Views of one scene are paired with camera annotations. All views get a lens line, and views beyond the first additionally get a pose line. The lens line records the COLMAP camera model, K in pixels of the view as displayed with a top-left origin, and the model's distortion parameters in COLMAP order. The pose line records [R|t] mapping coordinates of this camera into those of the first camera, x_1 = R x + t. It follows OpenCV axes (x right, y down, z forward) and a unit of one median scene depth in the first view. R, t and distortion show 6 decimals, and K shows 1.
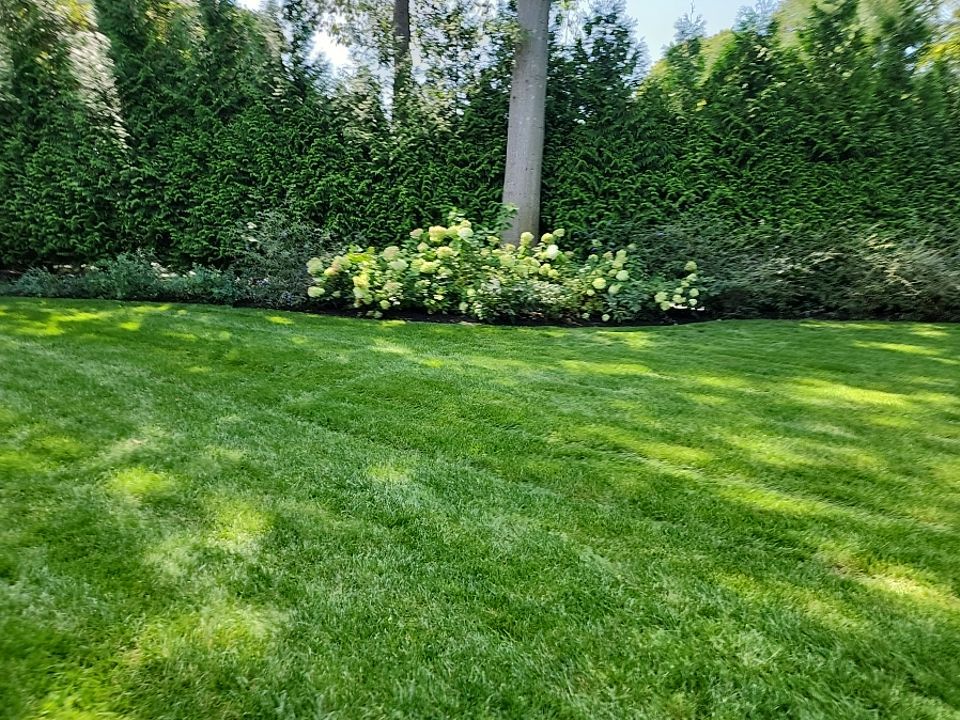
lens RADIAL K [[645.2, 0, 484.0], [0, 645.2, 372.1], [0, 0, 1]] dist [0.050009, -0.048013]
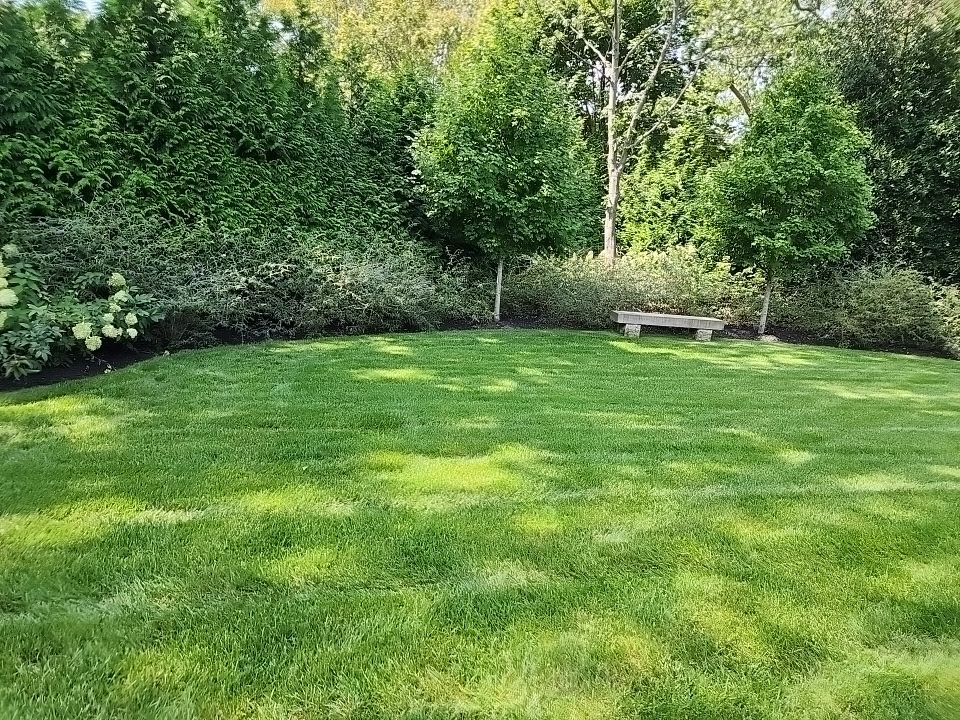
lens RADIAL K [[645.2, 0, 484.0], [0, 645.2, 372.1], [0, 0, 1]] dist [0.050009, -0.048013]
pose [[0.640395, -0.115526, 0.759308, 0.023767], [0.115548, 0.991862, 0.053456, -0.050792], [-0.759304, 0.053504, 0.648533, 0.222491]]
